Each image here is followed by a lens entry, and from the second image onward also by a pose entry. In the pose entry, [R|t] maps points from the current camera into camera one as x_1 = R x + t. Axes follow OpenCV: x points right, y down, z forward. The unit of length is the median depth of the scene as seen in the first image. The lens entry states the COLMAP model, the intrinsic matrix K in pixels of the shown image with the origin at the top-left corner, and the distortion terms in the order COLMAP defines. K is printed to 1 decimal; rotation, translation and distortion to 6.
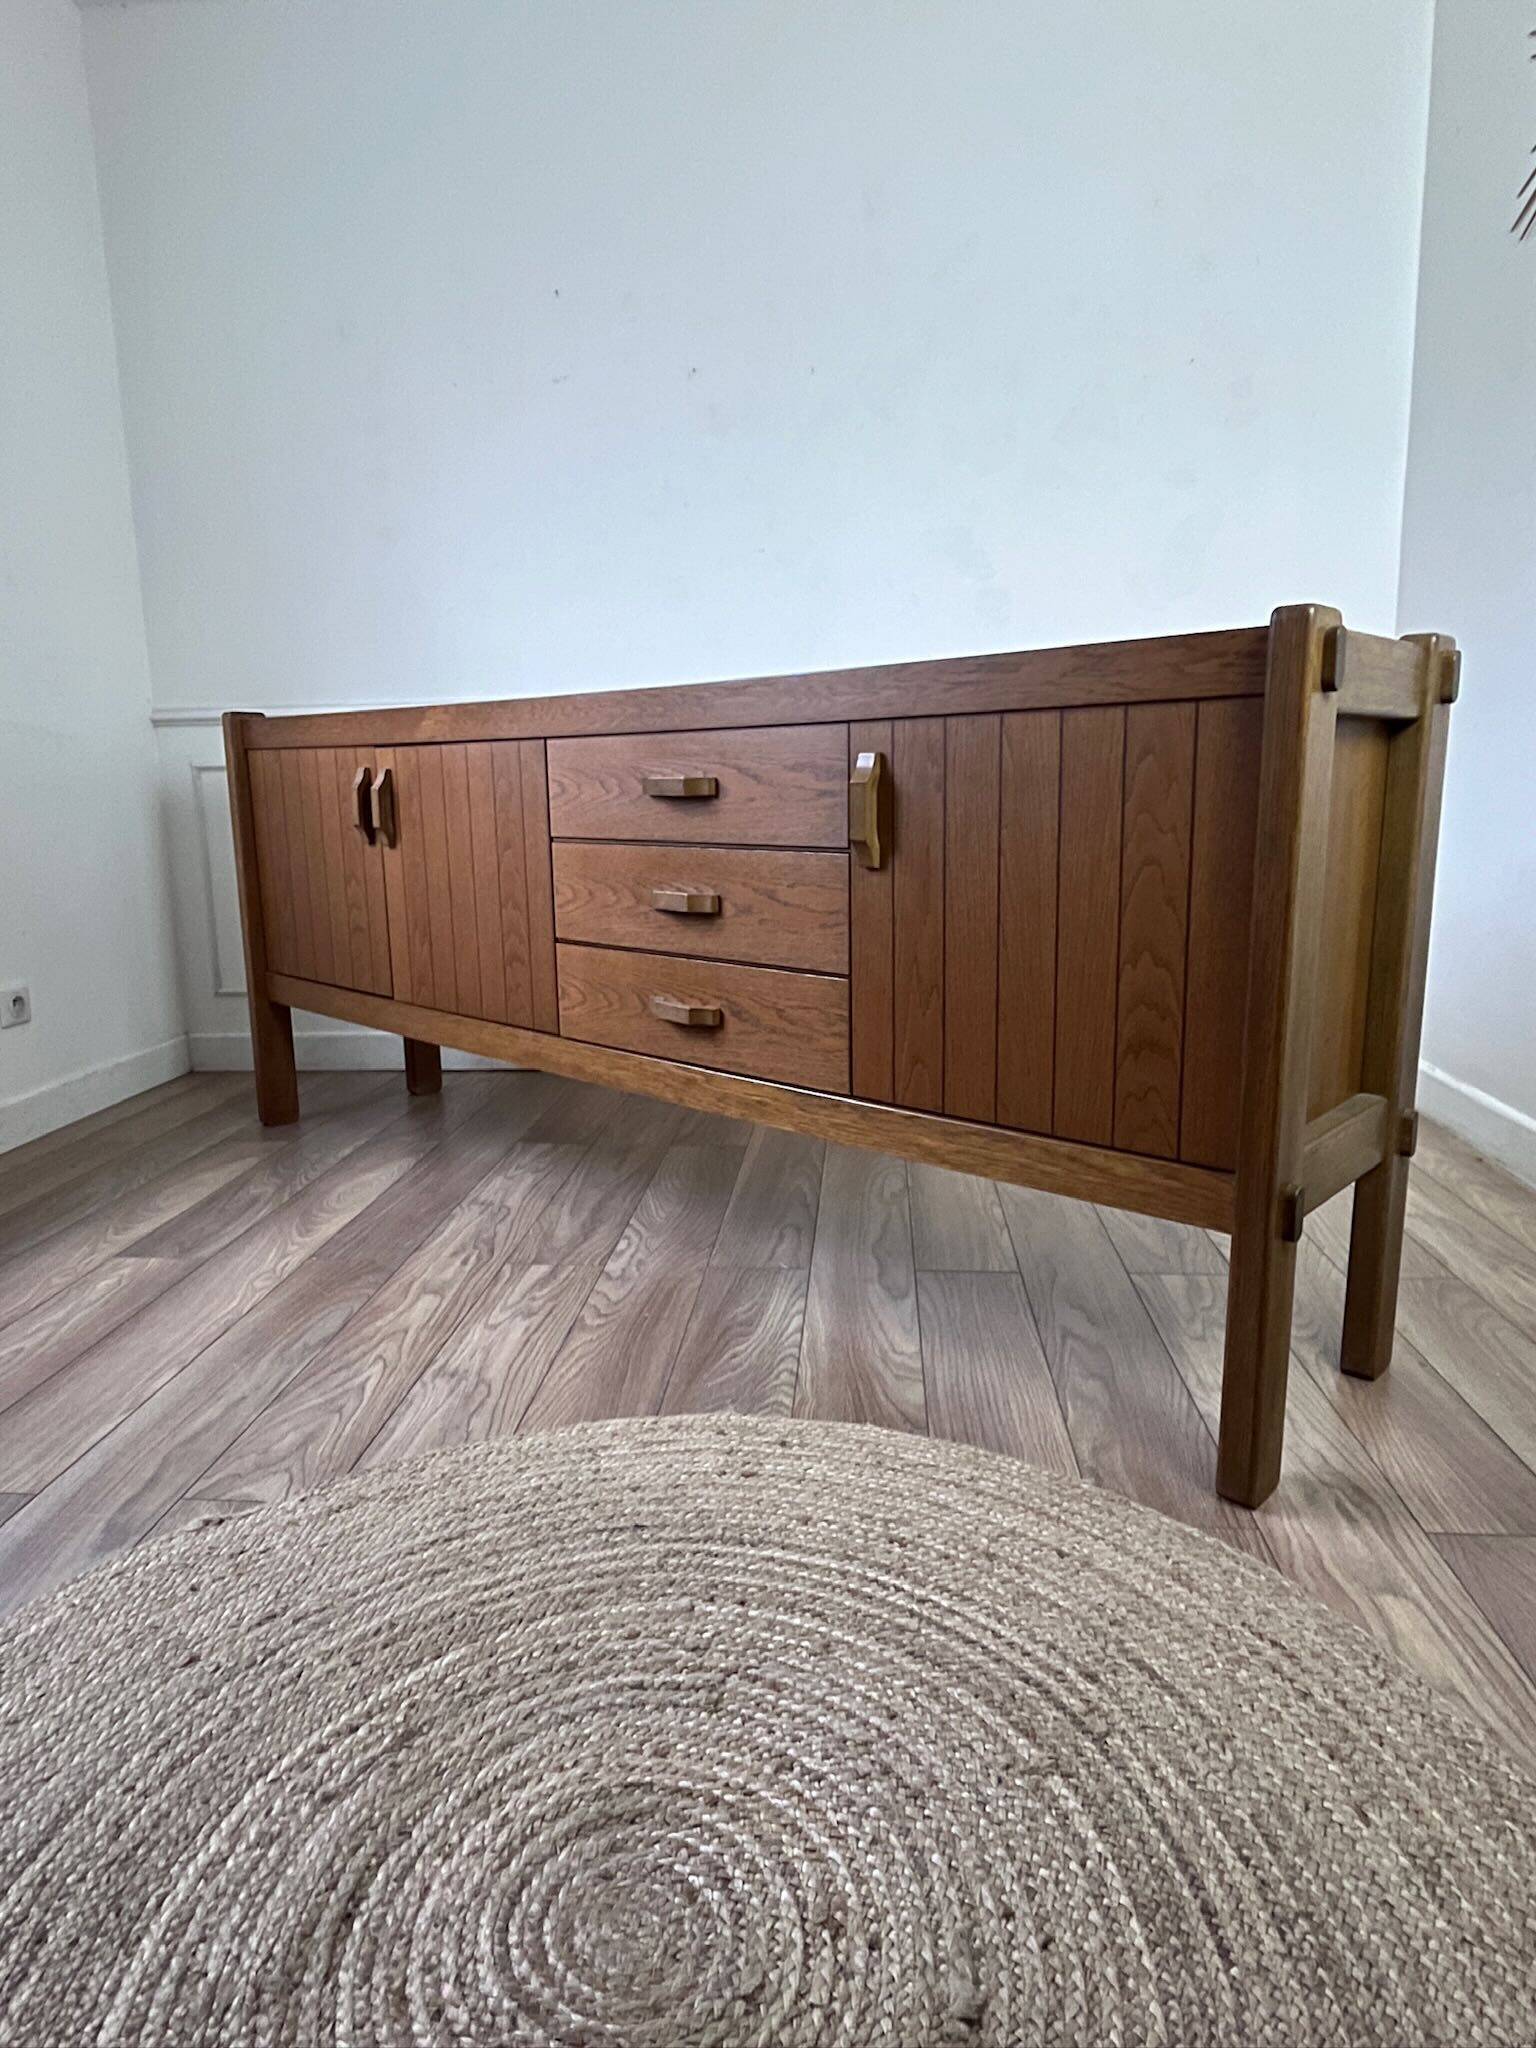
lens RADIAL K [[1253.4, 0, 765.3], [0, 1253.4, 1022.0], [0, 0, 1]] dist [-0.002821, -0.003061]
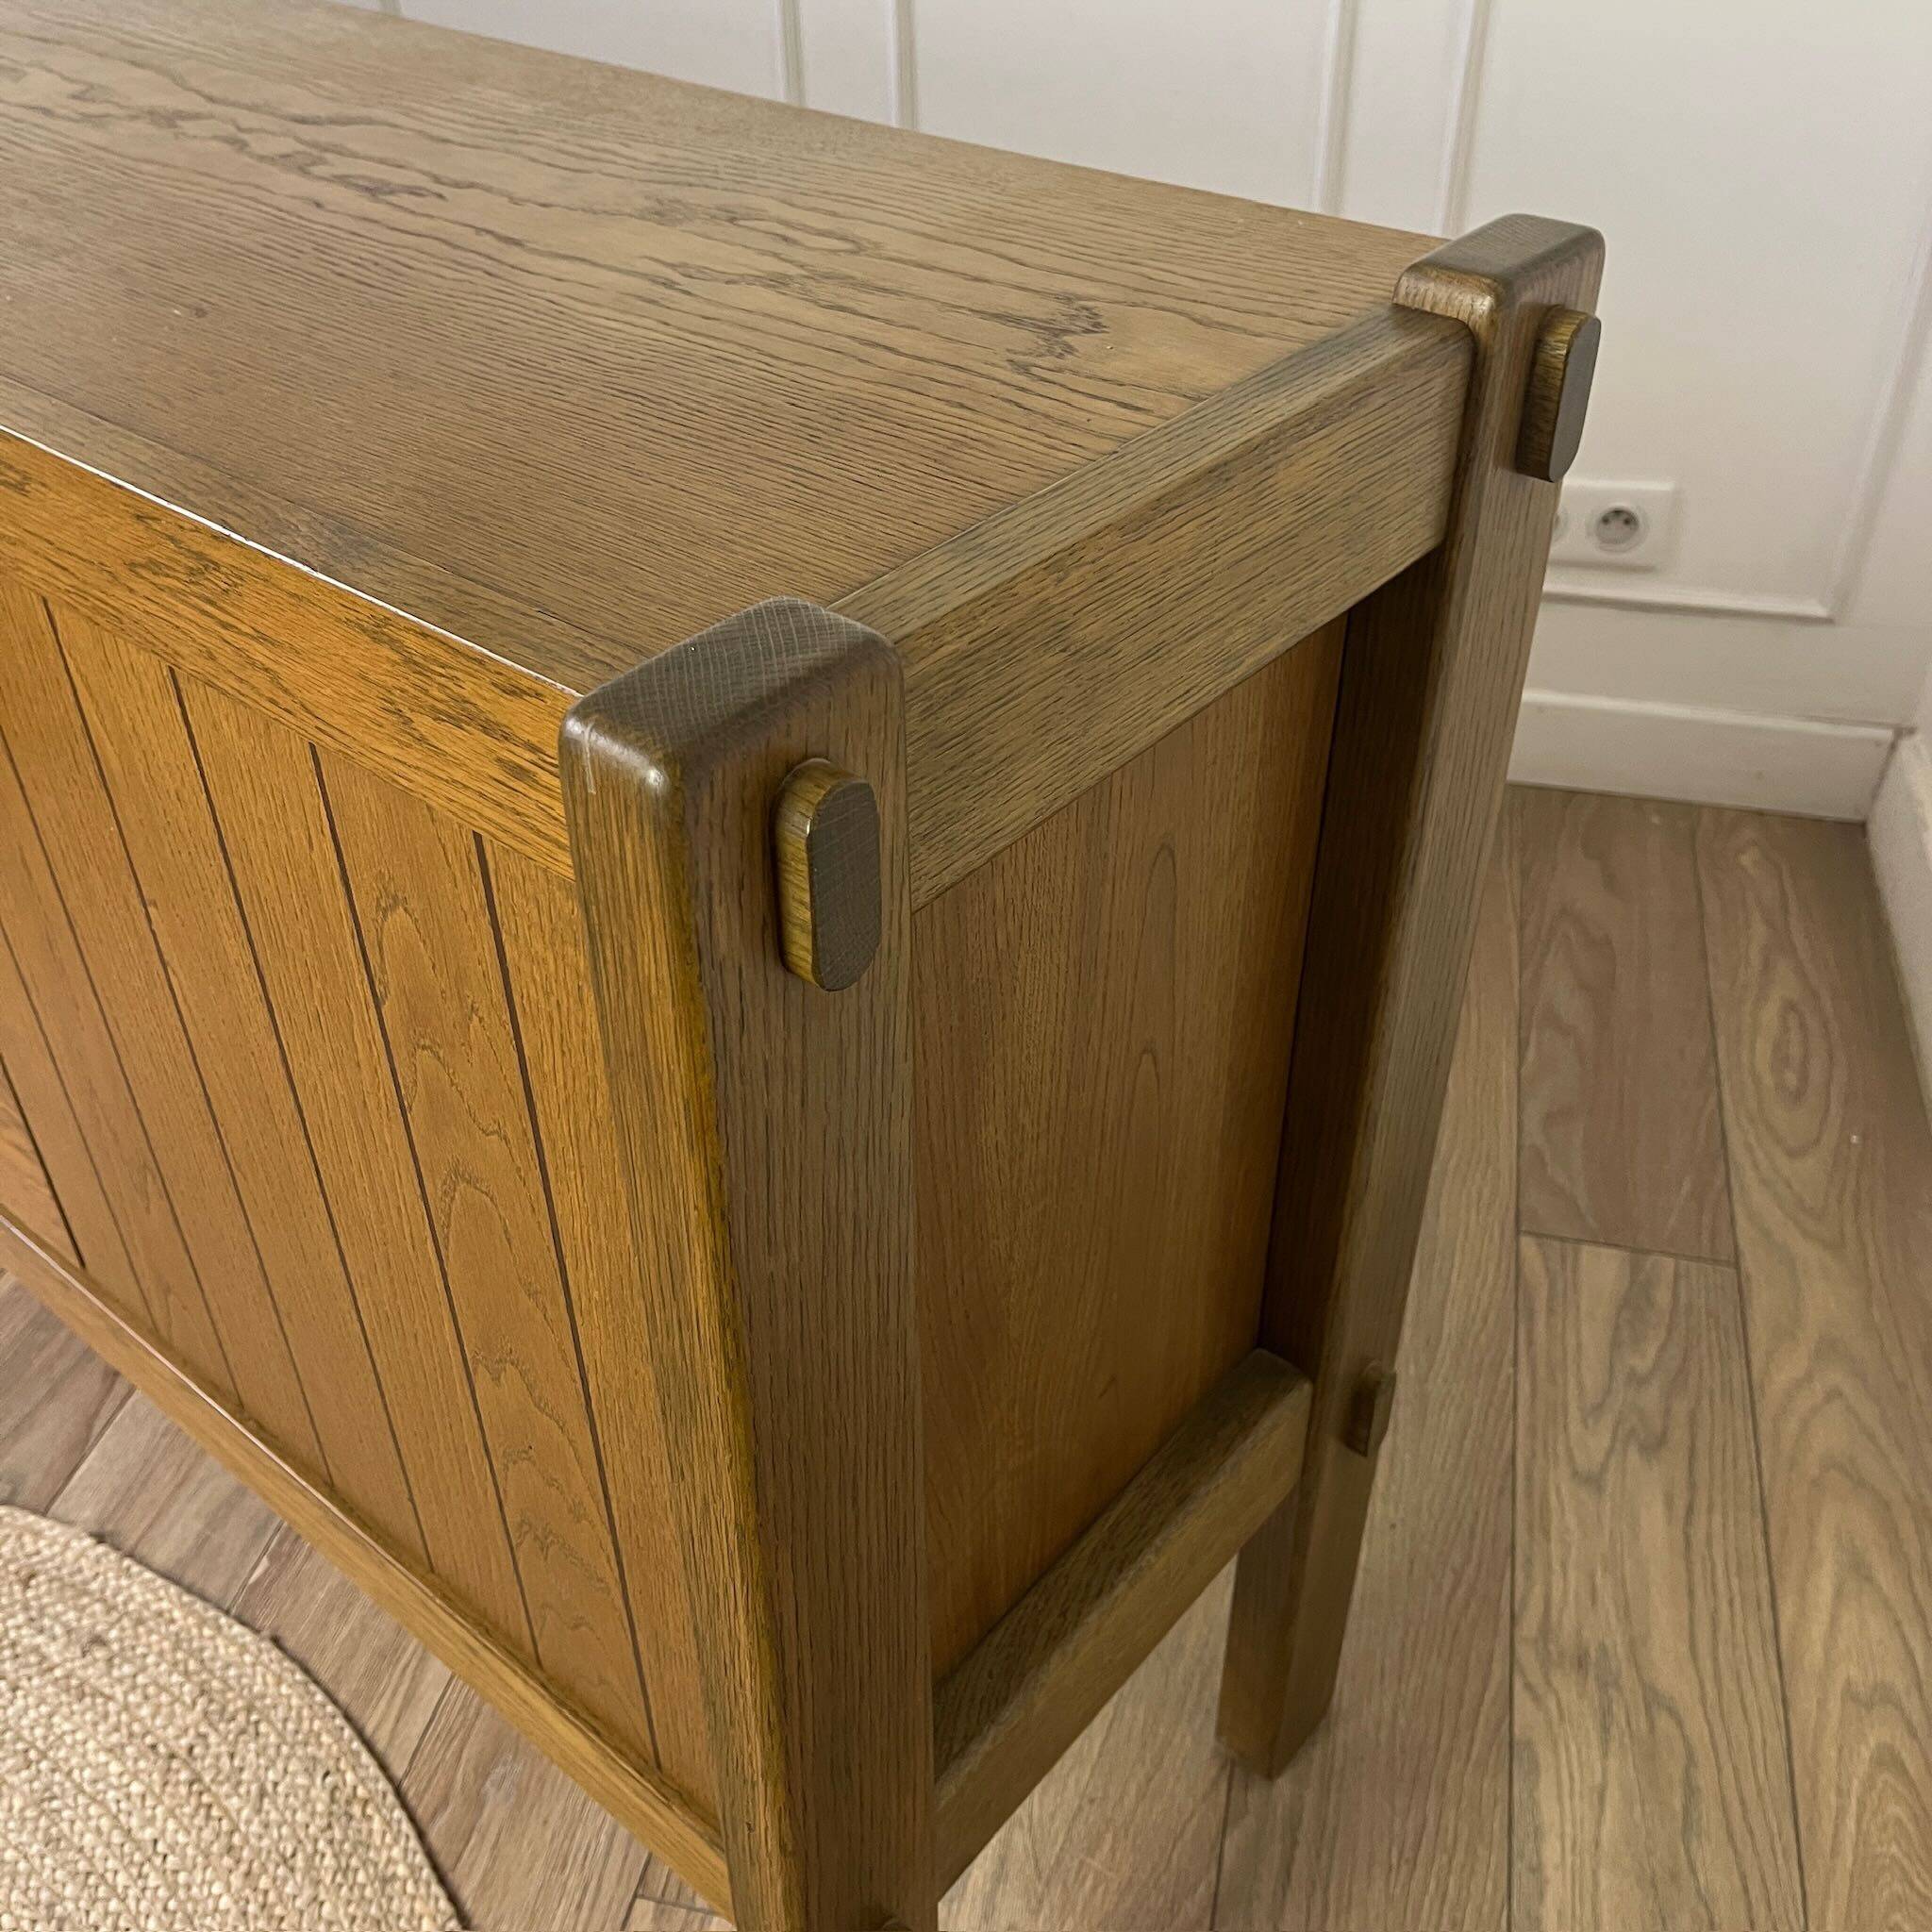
lens RADIAL K [[1969.8, 0, 949.5], [0, 1969.8, 955.1], [0, 0, 1]] dist [0.021898, 0.000000]
pose [[0.998632, -0.030055, 0.042781, 0.312469], [0.007786, 0.894625, 0.446750, -0.308821], [-0.051700, -0.445806, 0.893635, 0.428853]]
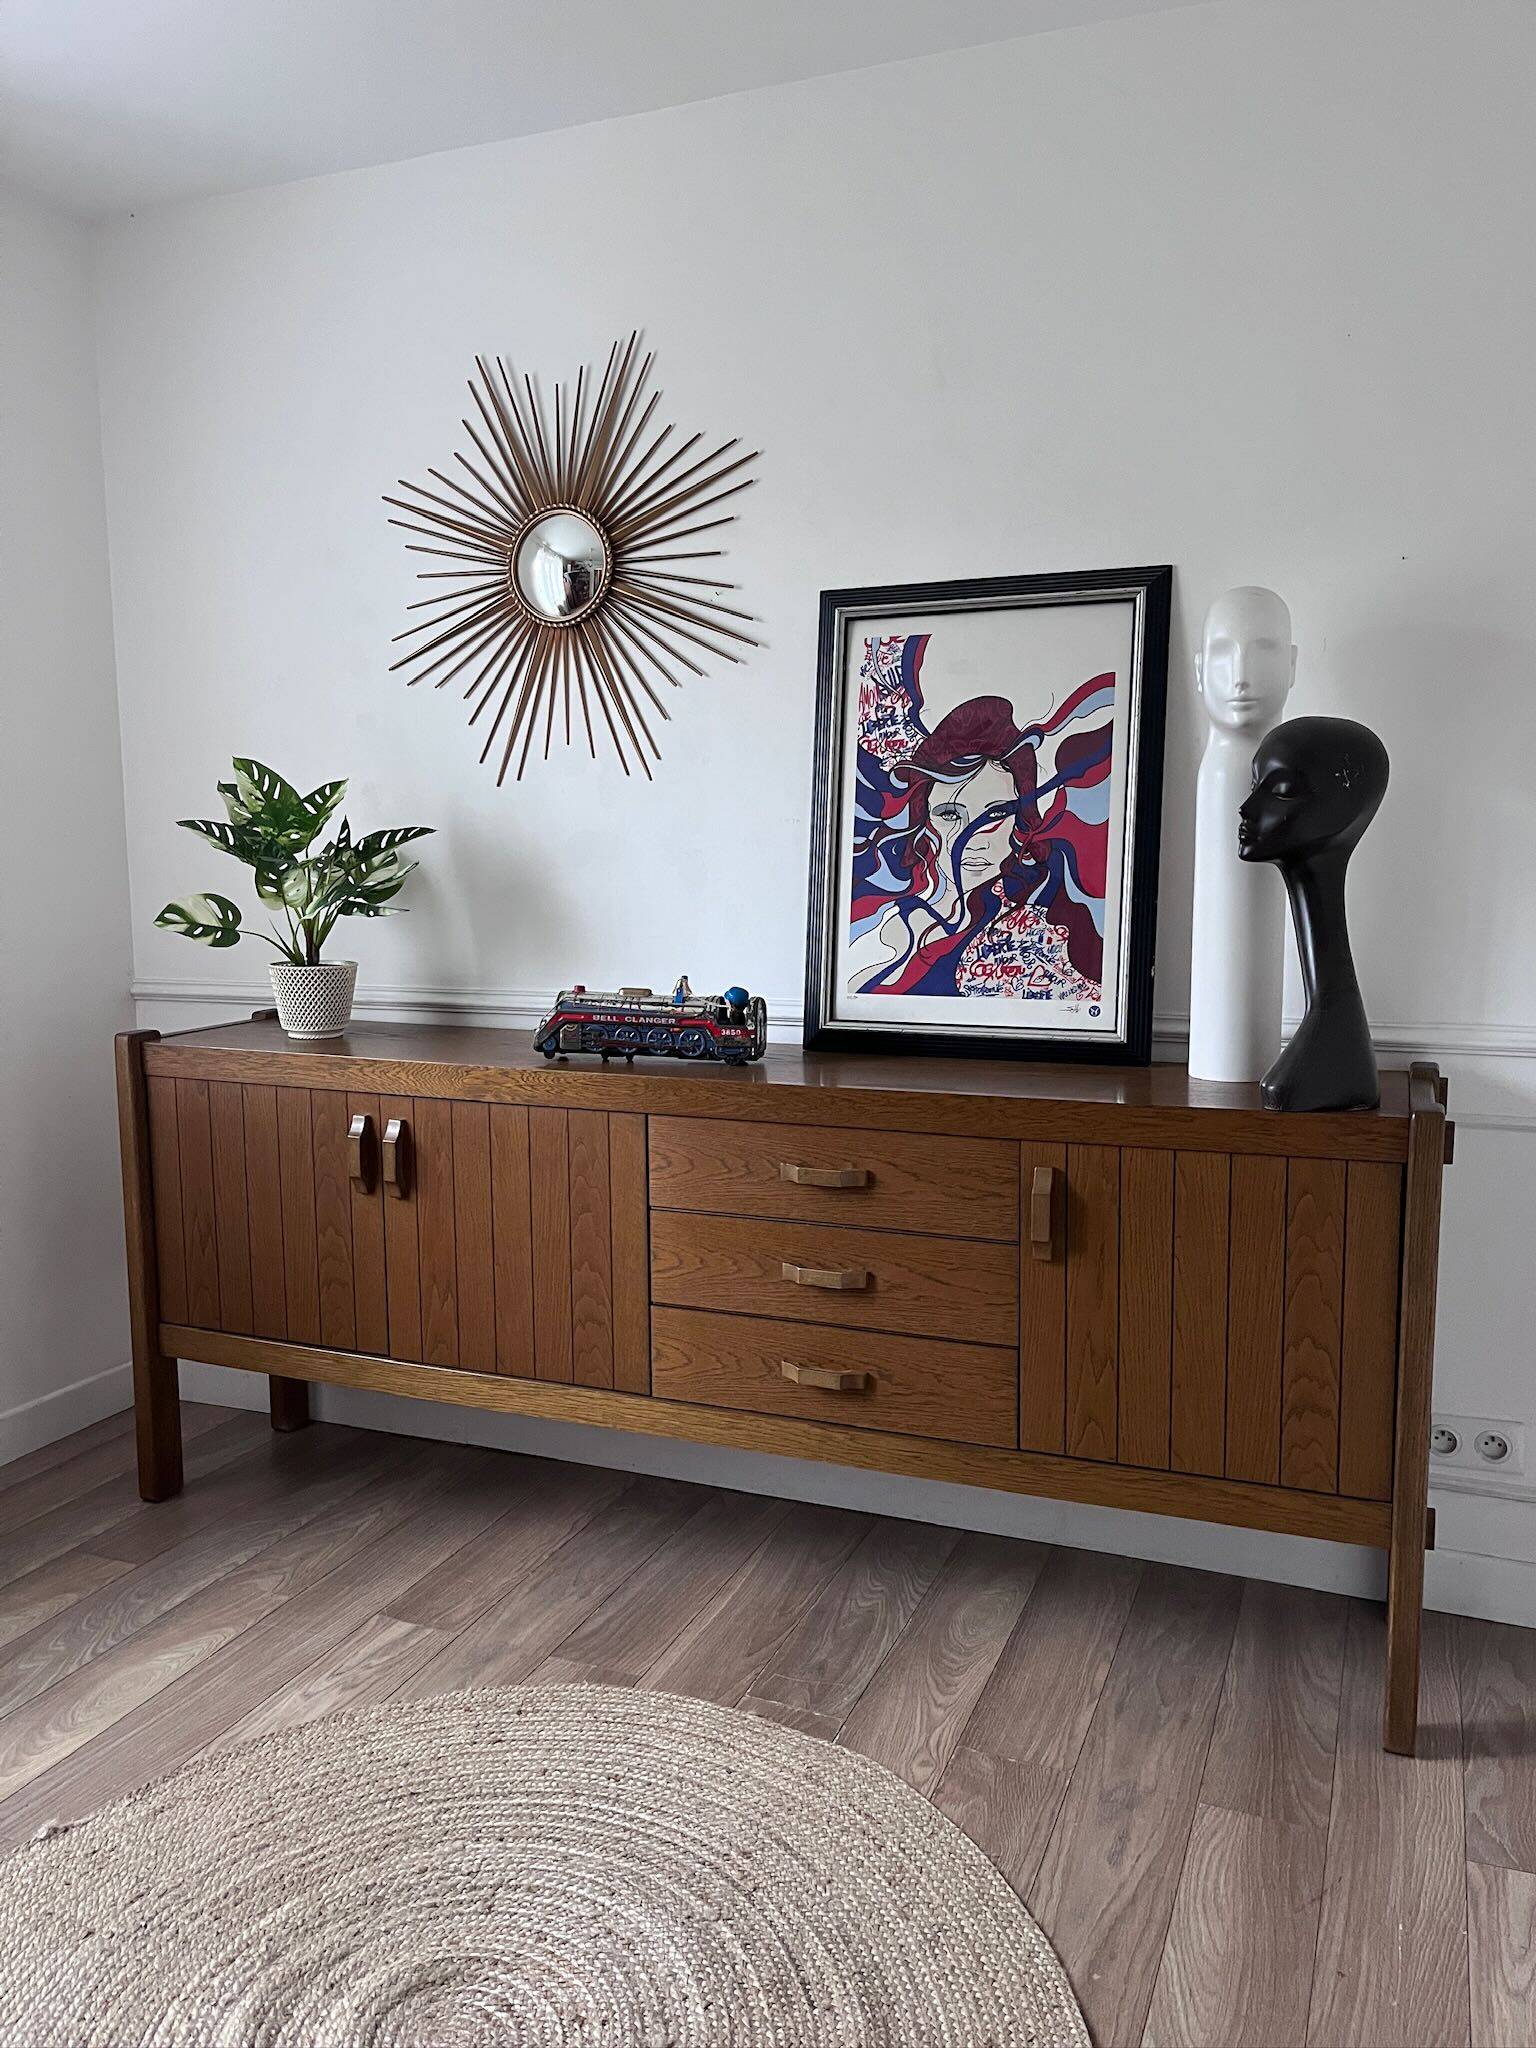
lens RADIAL K [[1561.5, 0, 768.4], [0, 1561.5, 1009.5], [0, 0, 1]] dist [0.062024, -0.099265]
pose [[0.932225, -0.034643, 0.360217, -0.624390], [0.063055, 0.995730, -0.067421, -0.250428], [-0.356343, 0.085565, 0.930429, -0.284918]]
